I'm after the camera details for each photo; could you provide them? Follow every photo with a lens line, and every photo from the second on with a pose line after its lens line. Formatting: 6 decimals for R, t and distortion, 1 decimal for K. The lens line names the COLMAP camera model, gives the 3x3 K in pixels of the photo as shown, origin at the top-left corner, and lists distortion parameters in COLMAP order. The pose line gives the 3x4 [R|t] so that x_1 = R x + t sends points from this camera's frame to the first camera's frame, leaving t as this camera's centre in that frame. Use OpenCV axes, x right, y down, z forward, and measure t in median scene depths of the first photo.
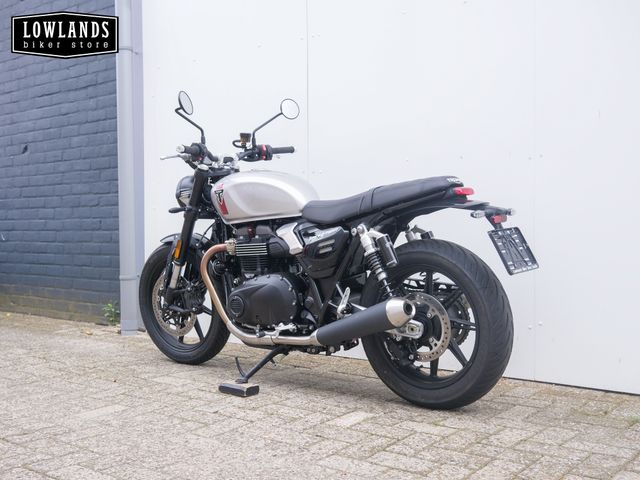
lens RADIAL K [[741.6, 0, 320.4], [0, 741.6, 241.1], [0, 0, 1]] dist [0.016638, 0.000000]
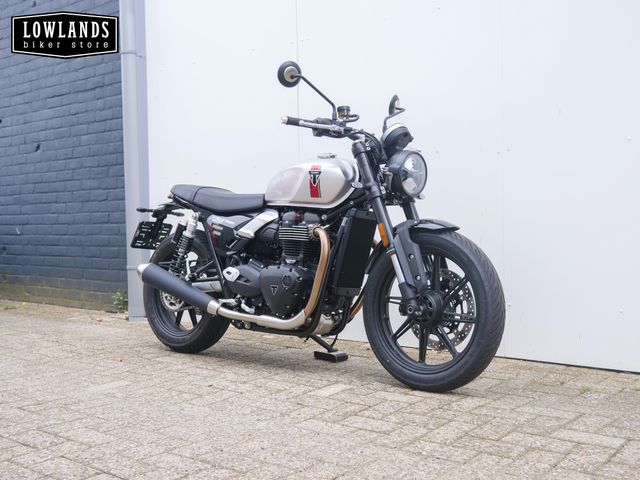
lens RADIAL K [[741.6, 0, 320.3], [0, 741.6, 237.9], [0, 0, 1]] dist [0.016638, 0.000000]
pose [[0.999800, -0.009806, -0.017414, 0.041412], [0.009920, 0.999930, 0.006442, 0.004000], [0.017349, -0.006613, 0.999828, -0.095814]]
